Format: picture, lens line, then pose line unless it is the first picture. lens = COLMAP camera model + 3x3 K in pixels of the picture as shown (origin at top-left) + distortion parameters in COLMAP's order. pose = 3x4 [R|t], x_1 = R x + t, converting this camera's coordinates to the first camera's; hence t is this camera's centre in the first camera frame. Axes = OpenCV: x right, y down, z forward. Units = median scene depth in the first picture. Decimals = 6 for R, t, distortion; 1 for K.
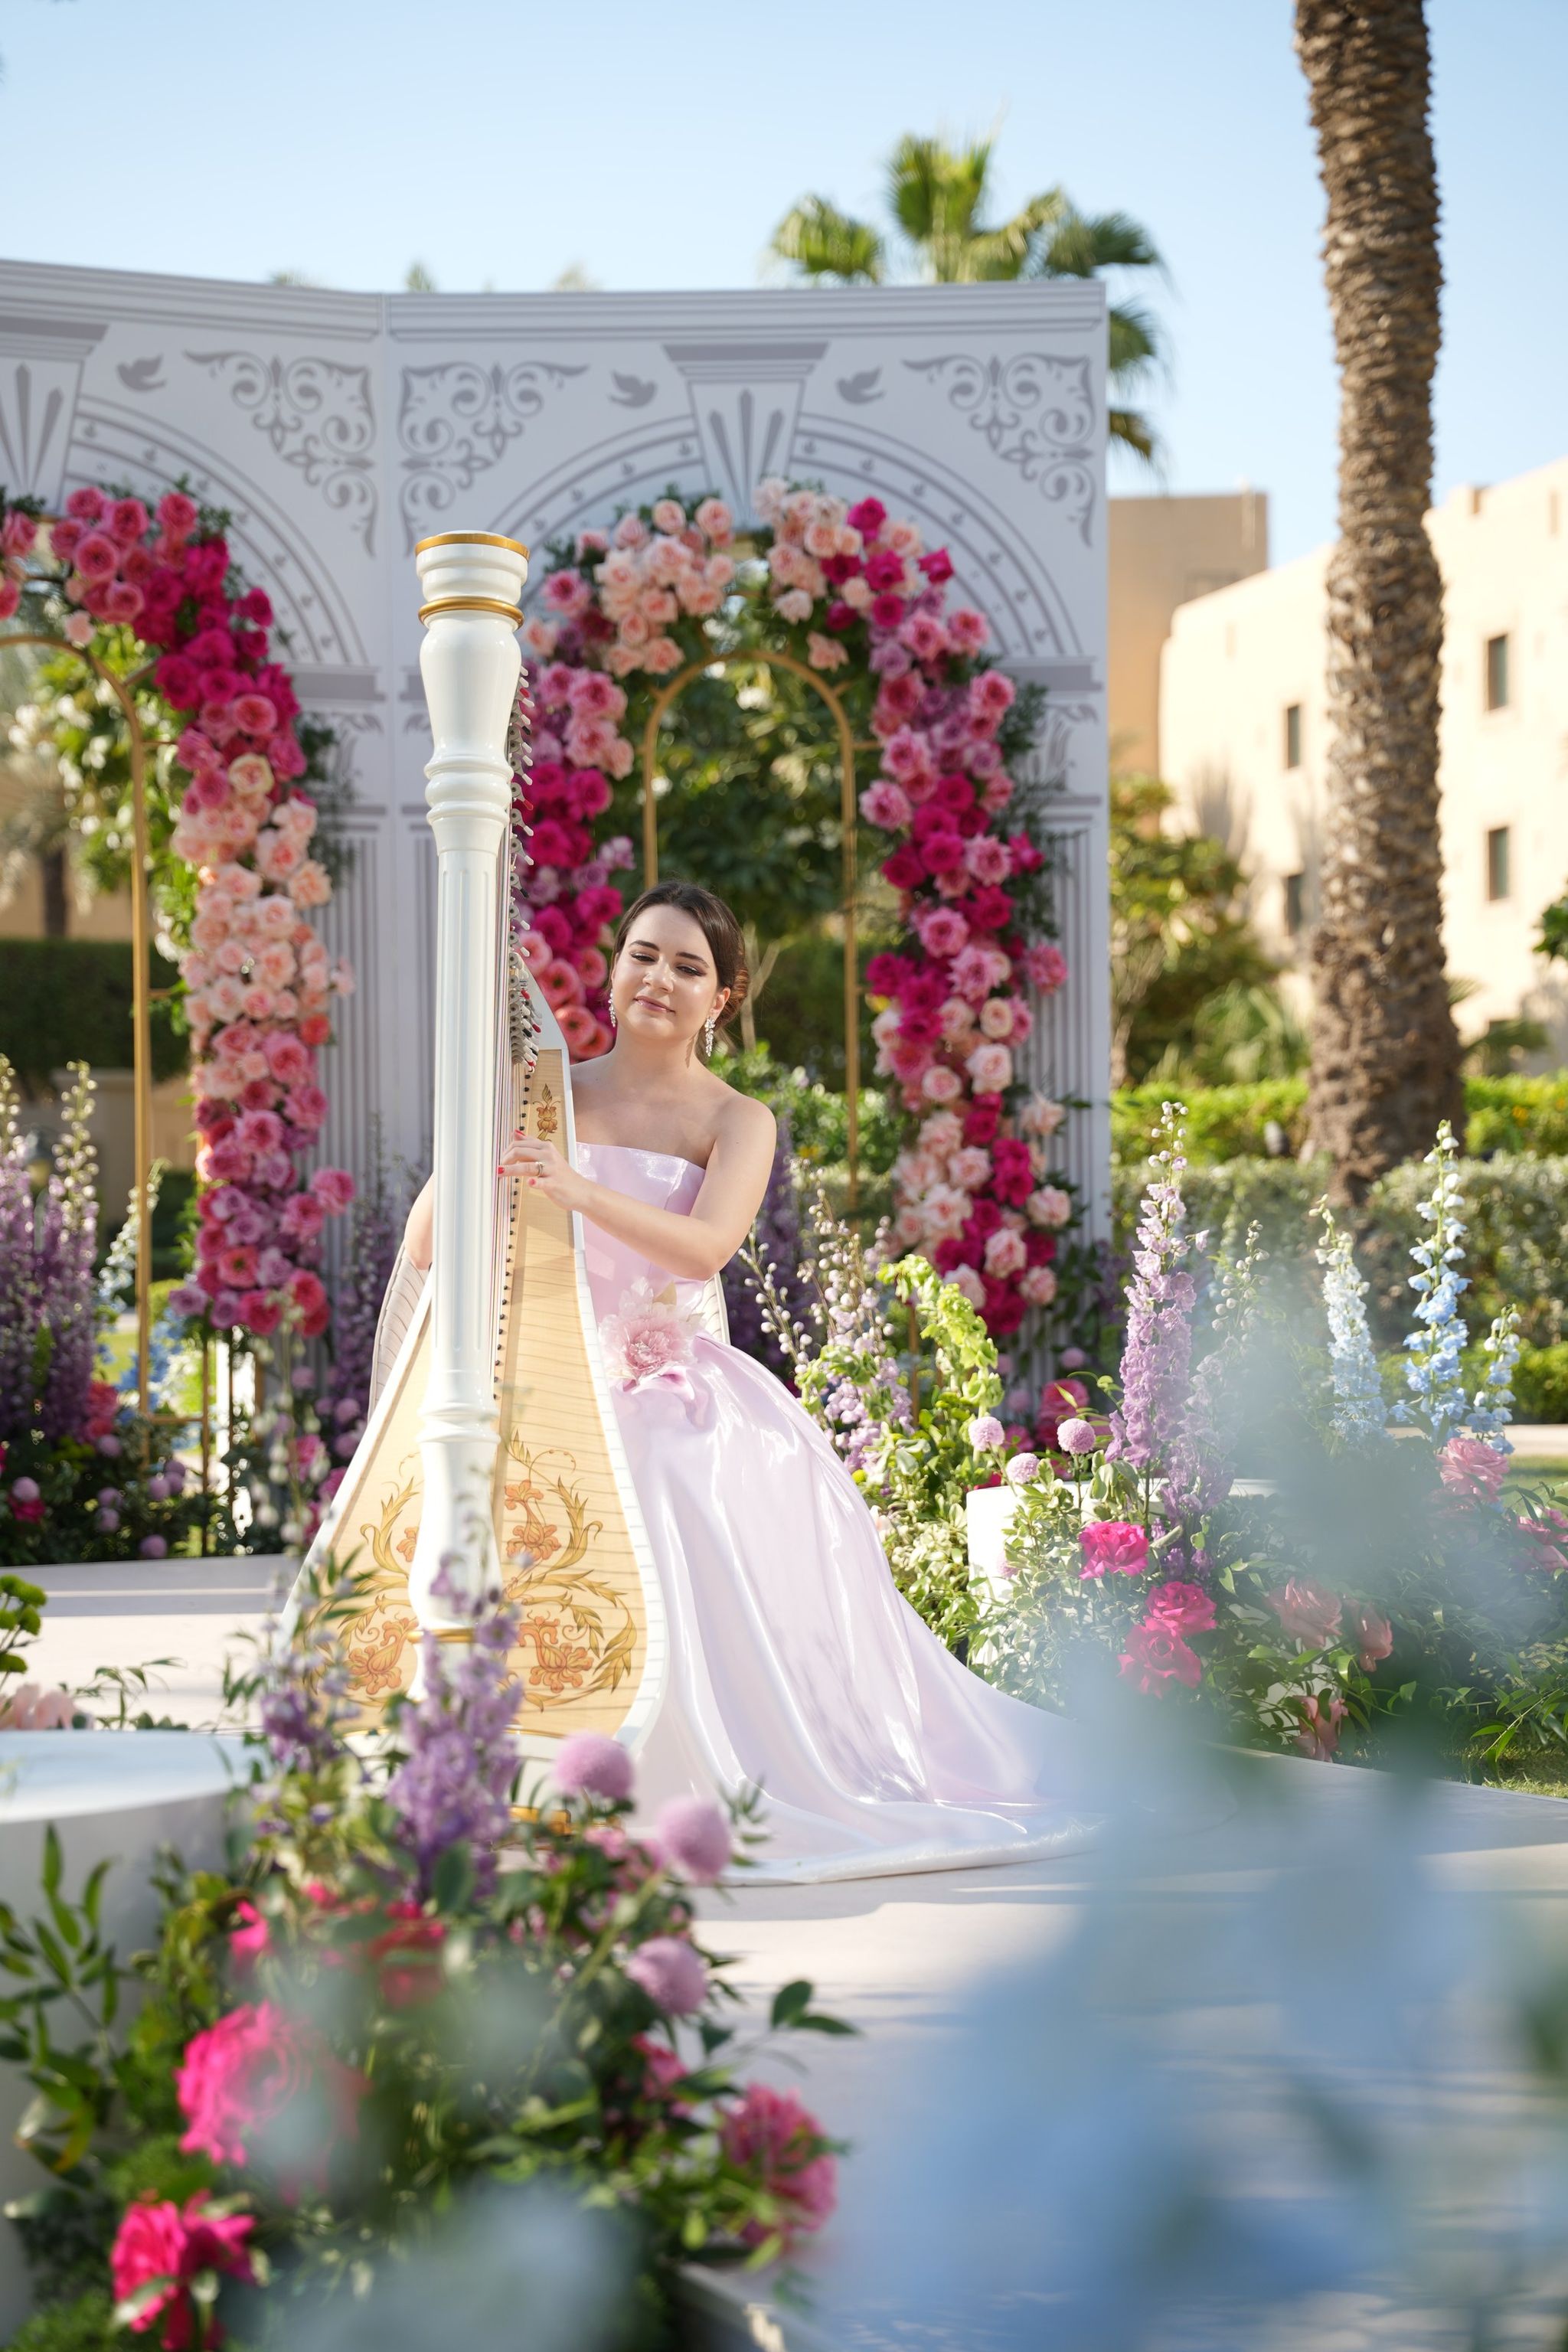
lens RADIAL K [[4319.4, 0, 776.2], [0, 4319.4, 1200.4], [0, 0, 1]] dist [0.434360, -0.093633]
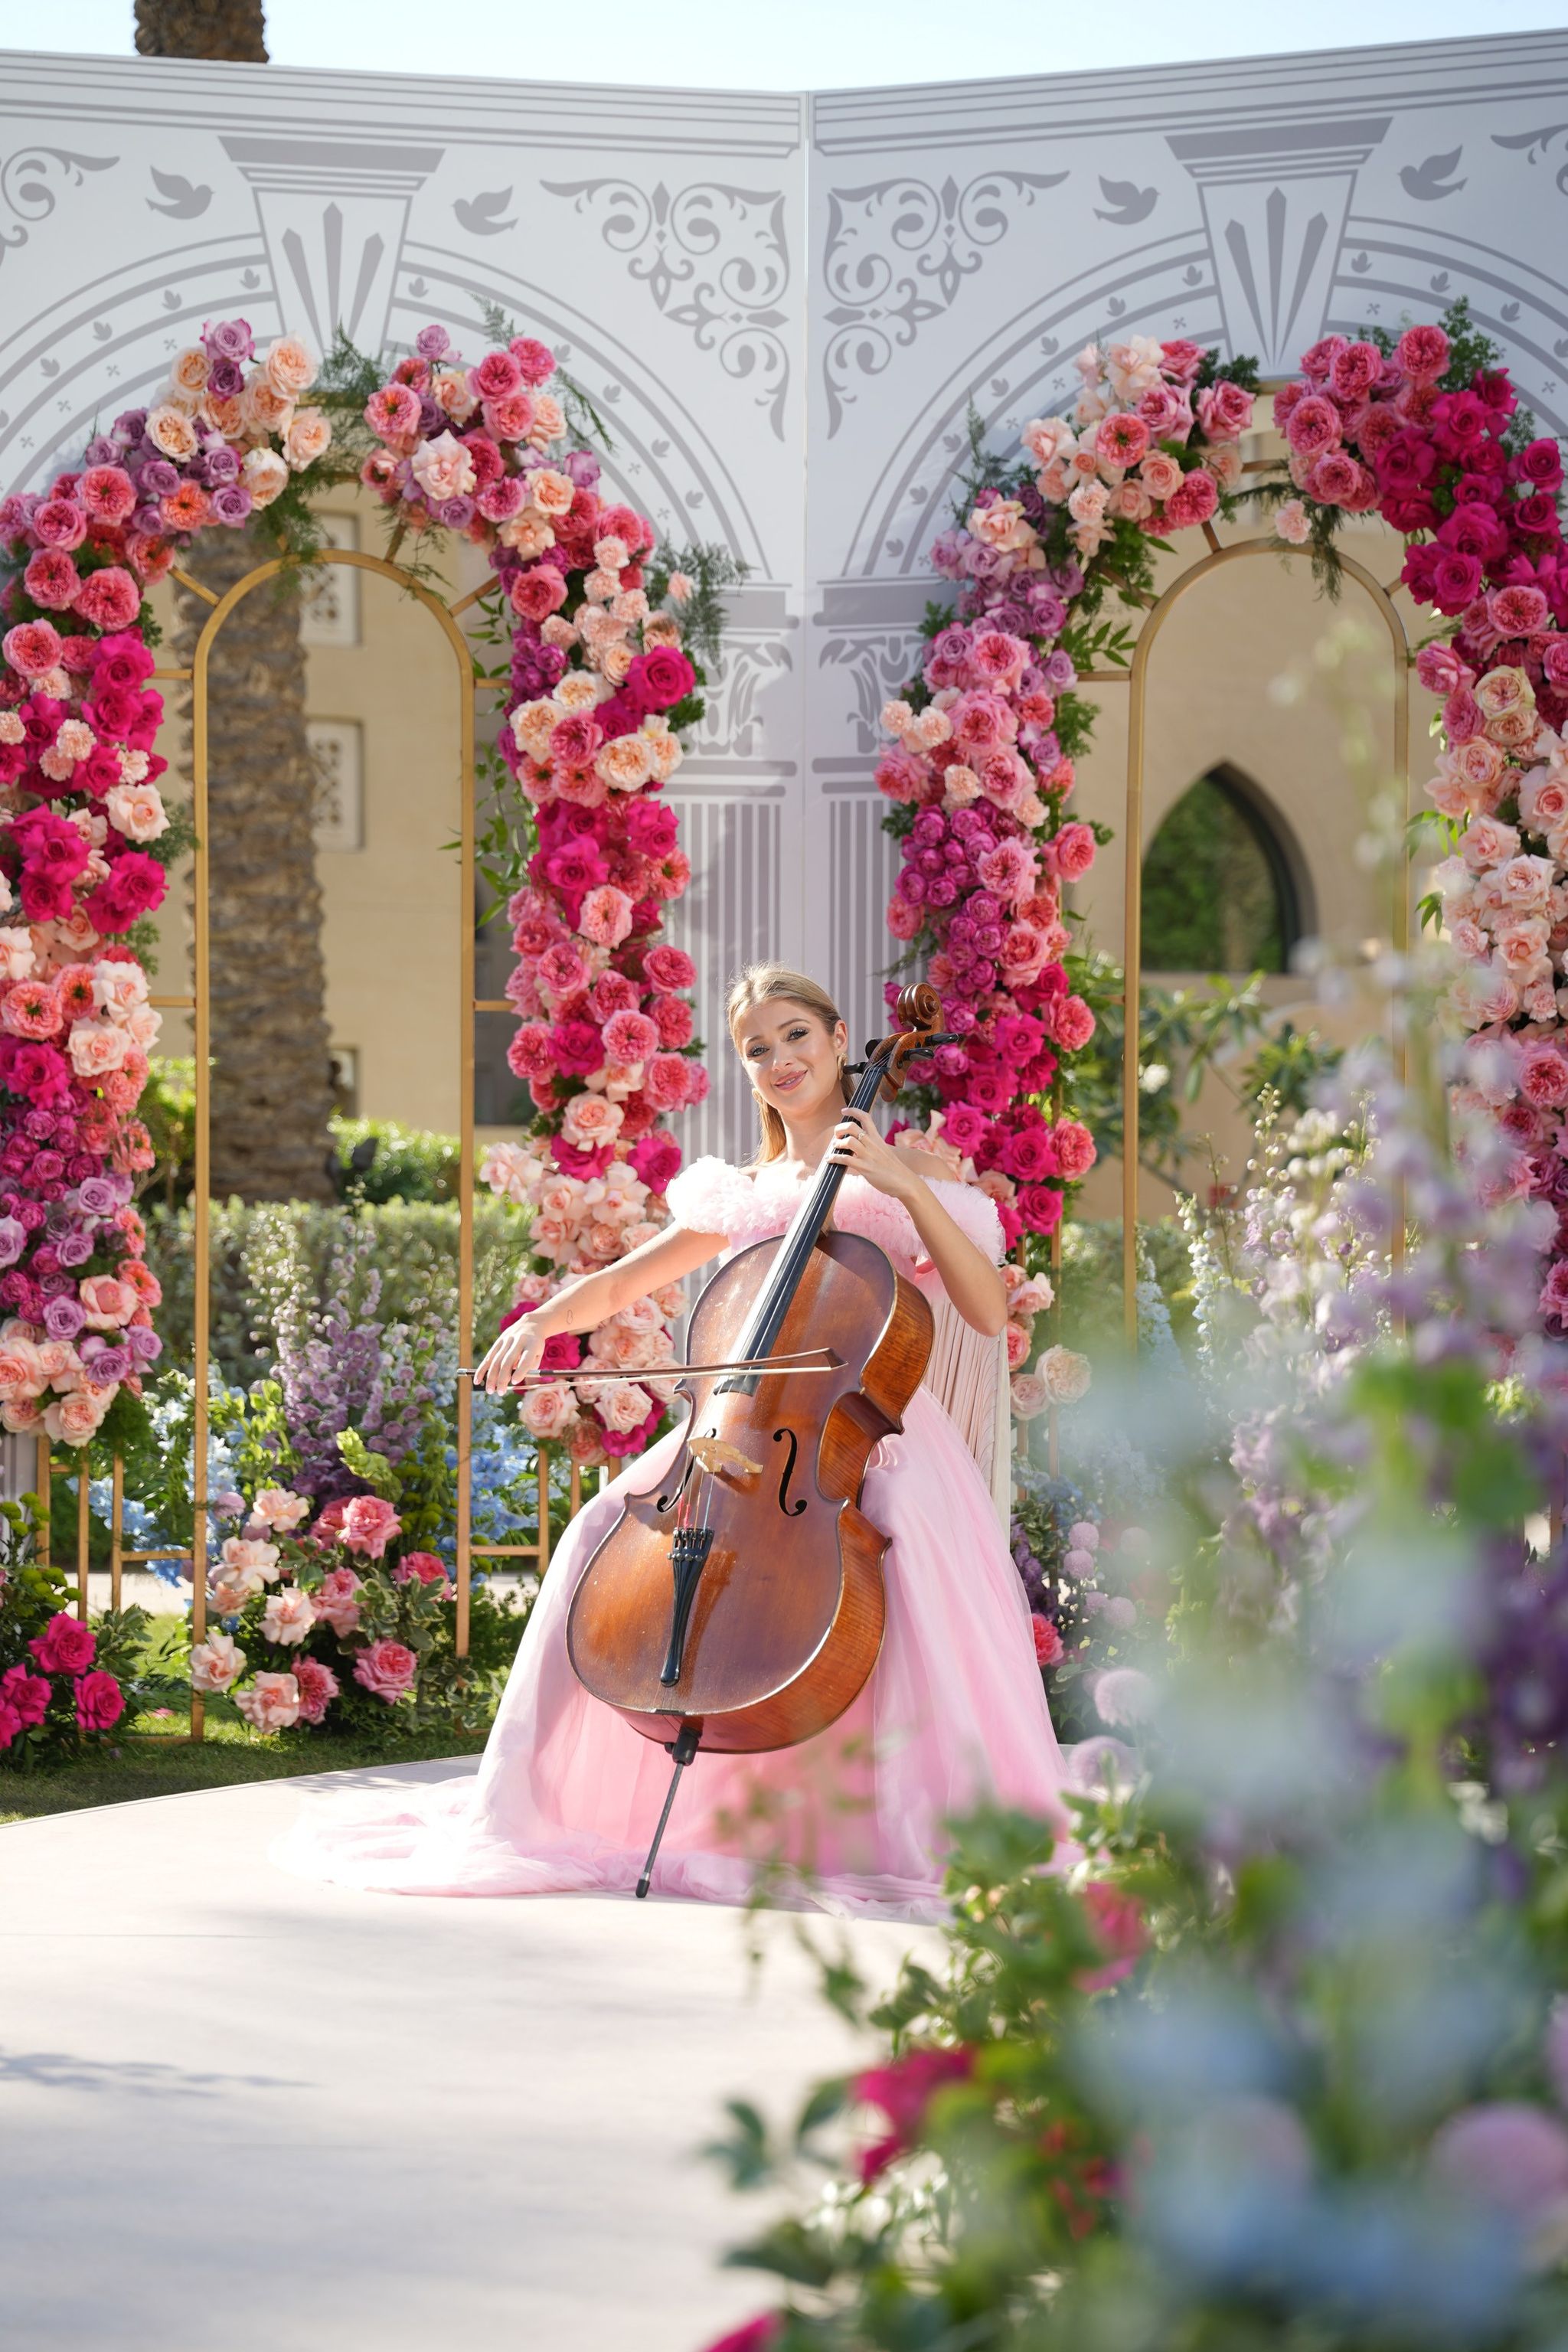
lens RADIAL K [[4323.5, 0, 835.8], [0, 4323.5, 1203.7], [0, 0, 1]] dist [0.401335, -0.158166]
pose [[0.796686, -0.000854, -0.604392, 0.236230], [-0.005031, 0.999955, -0.008045, -0.004146], [0.604372, 0.009450, 0.796646, 0.335090]]
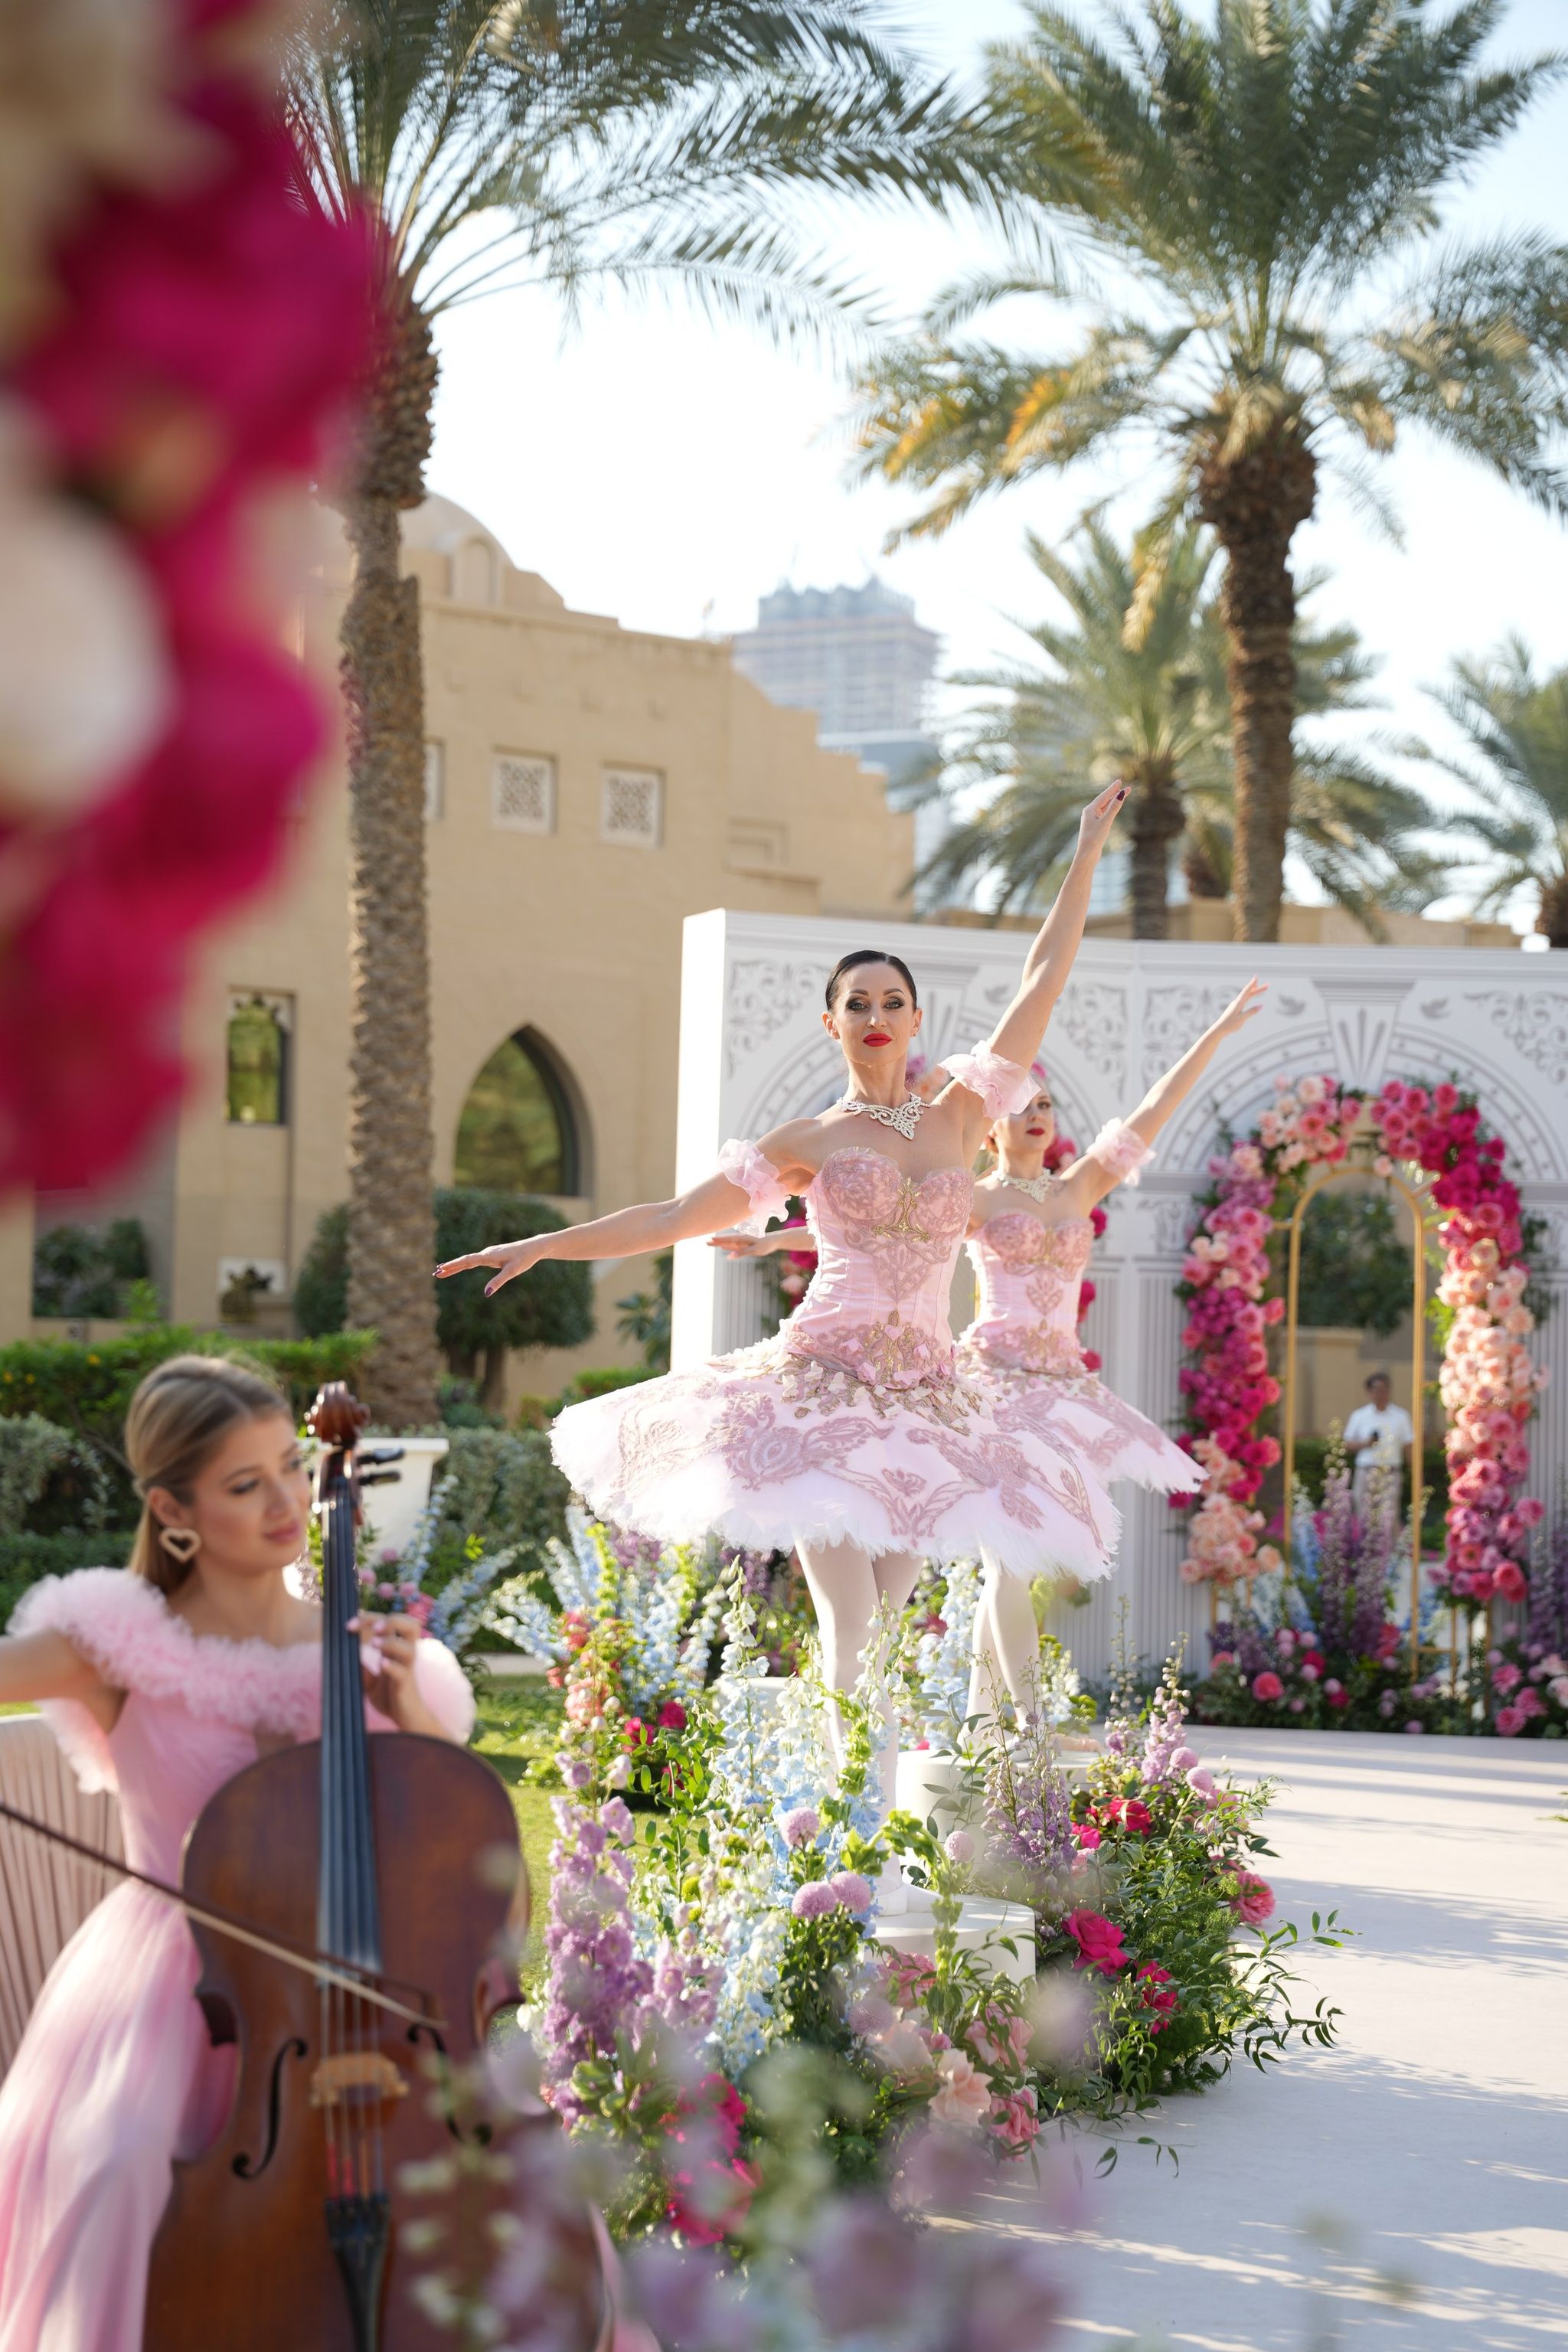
lens RADIAL K [[4326.0, 0, 788.3], [0, 4326.0, 1204.5], [0, 0, 1]] dist [0.429974, -1.055965]
pose [[0.922424, 0.014362, -0.385912, 0.264163], [-0.033967, 0.998453, -0.044032, -0.034628], [0.384682, 0.053725, 0.921484, -0.589809]]
